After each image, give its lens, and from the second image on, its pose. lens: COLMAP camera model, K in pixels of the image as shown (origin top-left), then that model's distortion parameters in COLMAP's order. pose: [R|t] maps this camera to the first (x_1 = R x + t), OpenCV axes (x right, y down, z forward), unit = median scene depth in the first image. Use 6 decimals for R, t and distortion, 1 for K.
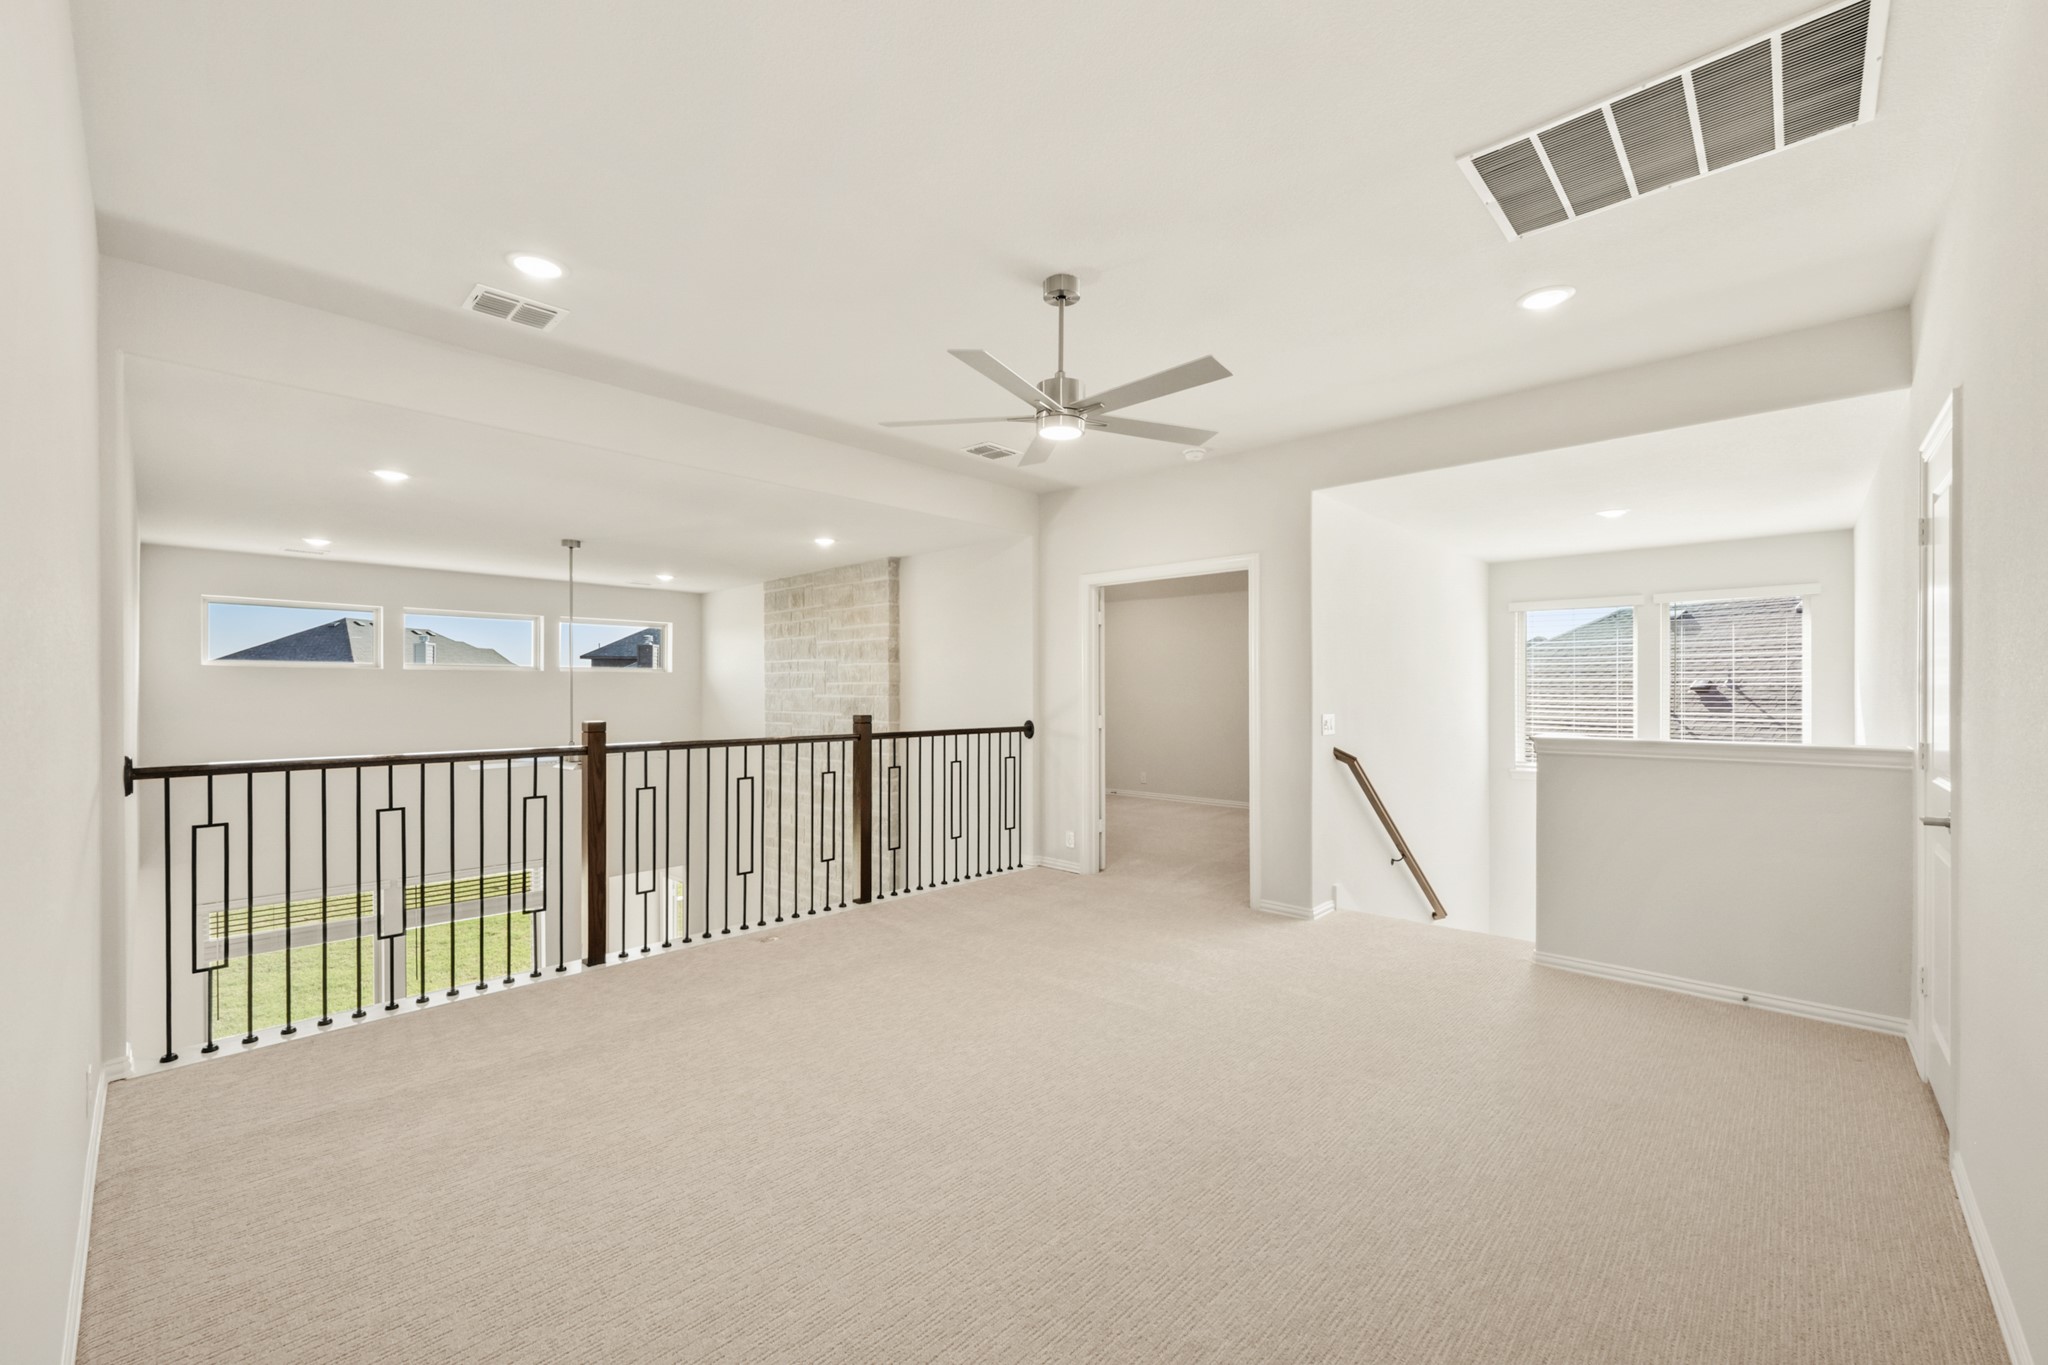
lens RADIAL K [[842.2, 0, 1022.9], [0, 842.2, 686.8], [0, 0, 1]] dist [-0.002618, 0.000383]
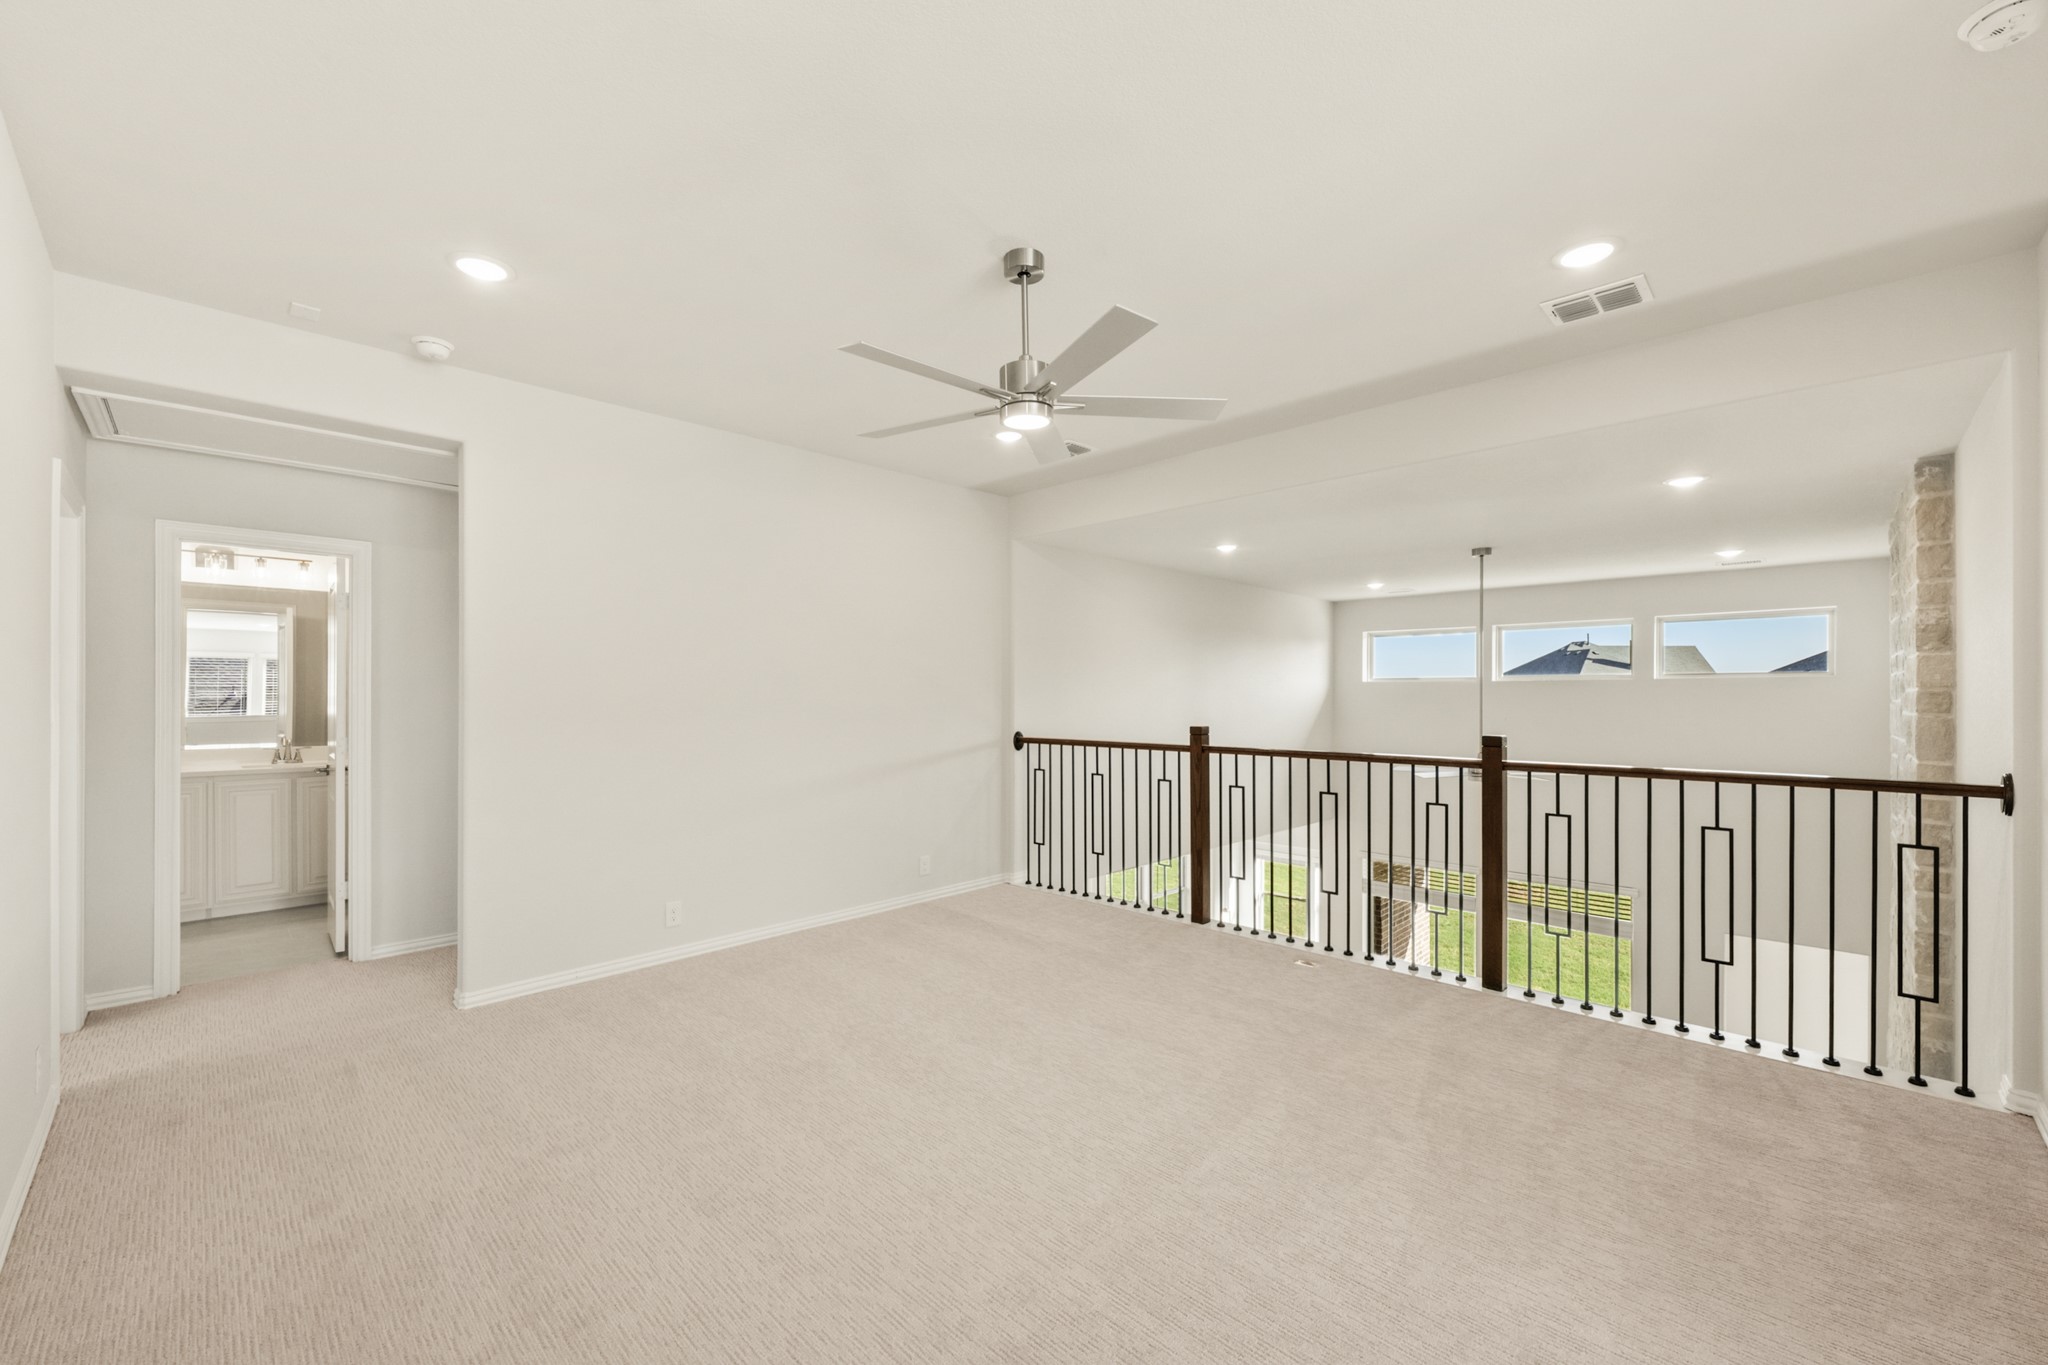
lens RADIAL K [[842.2, 0, 1026.2], [0, 842.2, 686.0], [0, 0, 1]] dist [-0.002618, 0.000383]
pose [[-0.052764, -0.016490, -0.998471, 0.564541], [-0.000564, 0.999864, -0.016483, 0.002377], [0.998607, -0.000307, -0.052766, 0.617684]]
